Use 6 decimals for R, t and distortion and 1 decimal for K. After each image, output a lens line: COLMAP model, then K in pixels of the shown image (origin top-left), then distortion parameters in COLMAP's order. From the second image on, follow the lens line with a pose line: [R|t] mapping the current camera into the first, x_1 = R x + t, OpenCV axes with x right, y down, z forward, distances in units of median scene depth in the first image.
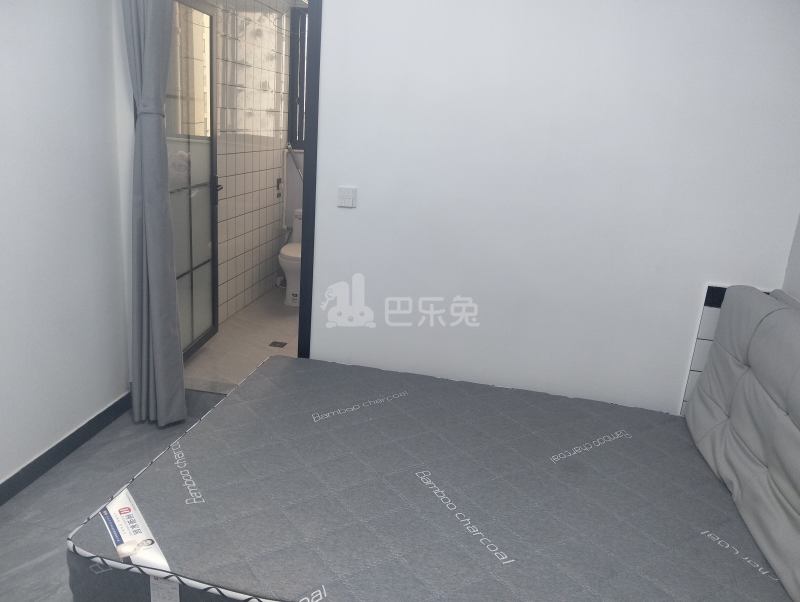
lens RADIAL K [[642.9, 0, 402.7], [0, 642.9, 292.5], [0, 0, 1]] dist [0.052459, -0.035933]
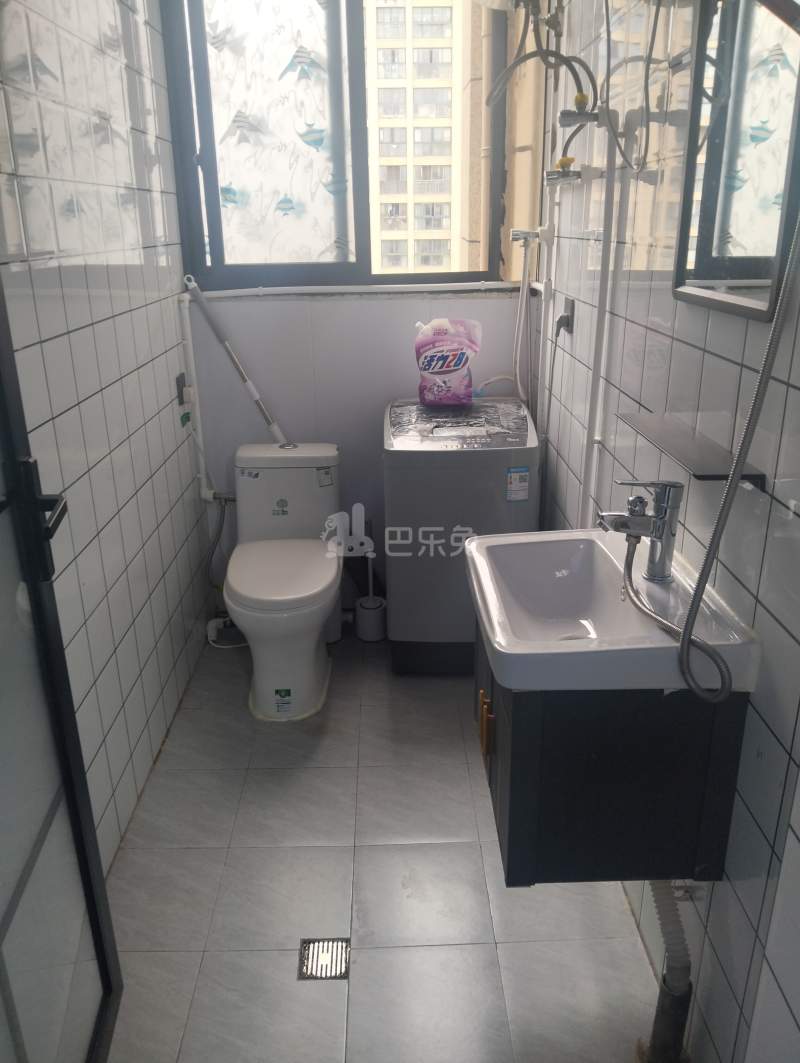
lens RADIAL K [[832.2, 0, 401.3], [0, 832.2, 528.3], [0, 0, 1]] dist [-0.009175, -0.005498]
pose [[0.979200, -0.143130, 0.143809, -0.146296], [0.129082, 0.986299, 0.102720, -0.120627], [-0.156541, -0.082020, 0.984260, 0.491667]]
